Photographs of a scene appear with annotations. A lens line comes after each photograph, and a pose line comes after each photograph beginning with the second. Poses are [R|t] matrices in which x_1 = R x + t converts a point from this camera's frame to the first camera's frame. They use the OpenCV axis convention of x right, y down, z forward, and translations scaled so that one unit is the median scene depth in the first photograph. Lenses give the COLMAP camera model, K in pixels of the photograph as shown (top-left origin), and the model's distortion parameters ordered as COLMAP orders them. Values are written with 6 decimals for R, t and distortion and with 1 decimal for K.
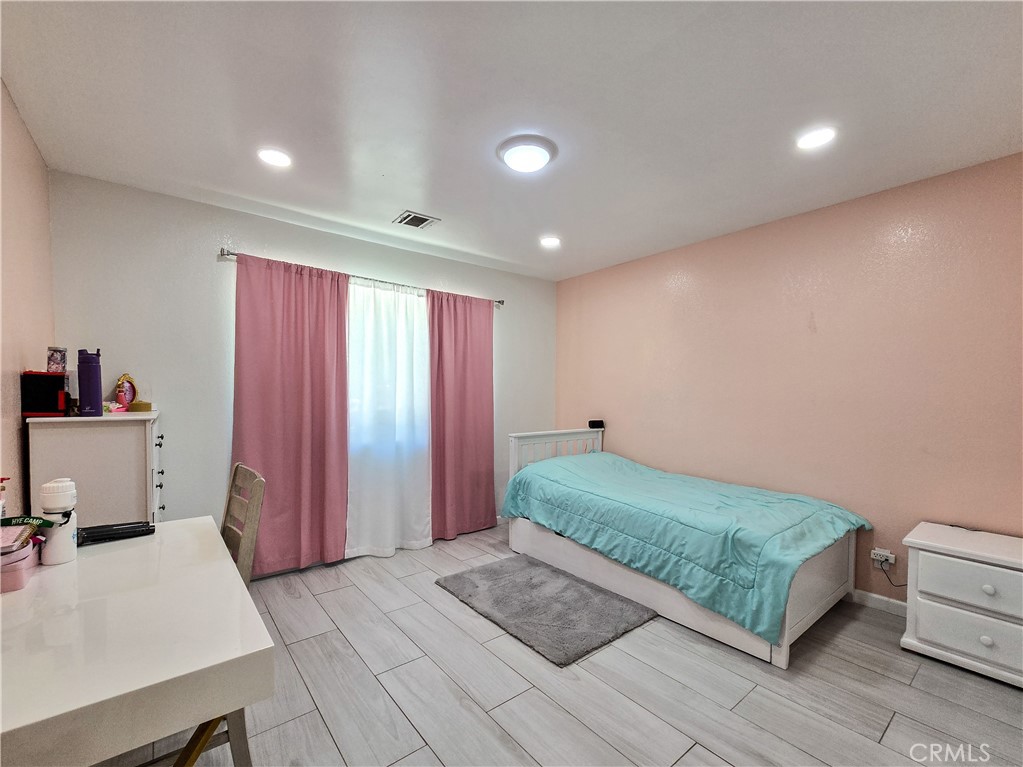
lens RADIAL K [[438.7, 0, 508.1], [0, 438.7, 394.4], [0, 0, 1]] dist [-0.014219, -0.000004]
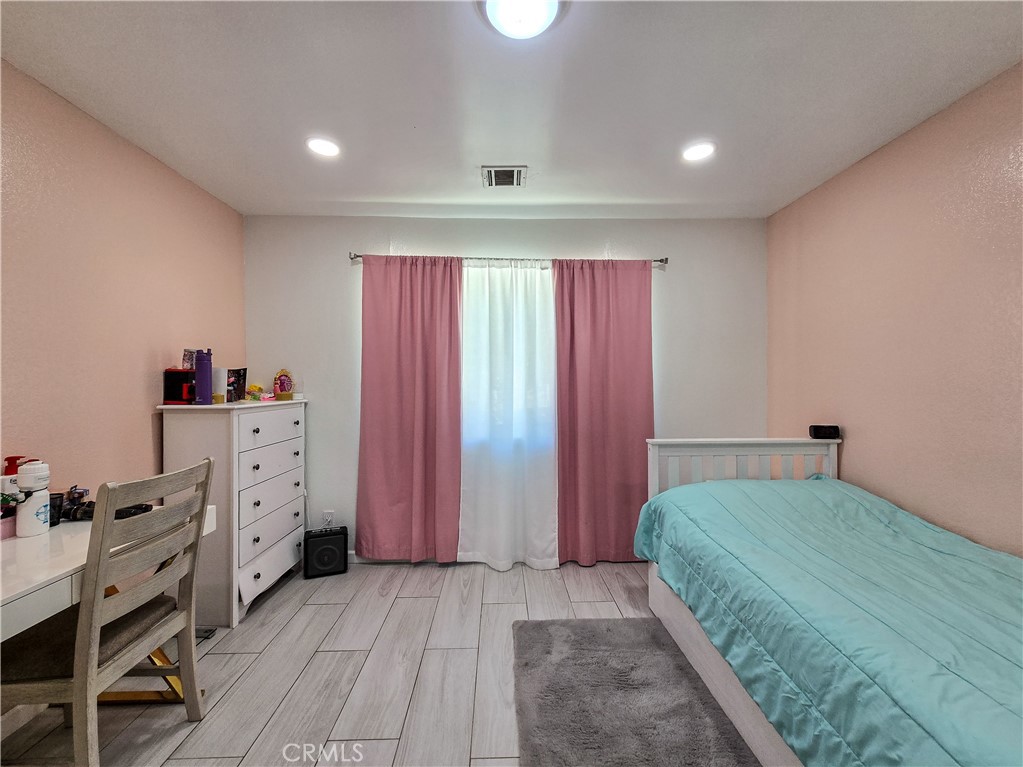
lens RADIAL K [[418.7, 0, 513.9], [0, 418.7, 375.1], [0, 0, 1]] dist [0.000826, -0.001396]
pose [[0.798227, -0.017410, -0.602105, 0.268848], [0.005985, 0.999762, -0.020973, -0.001607], [0.602327, 0.013137, 0.798141, 0.360010]]
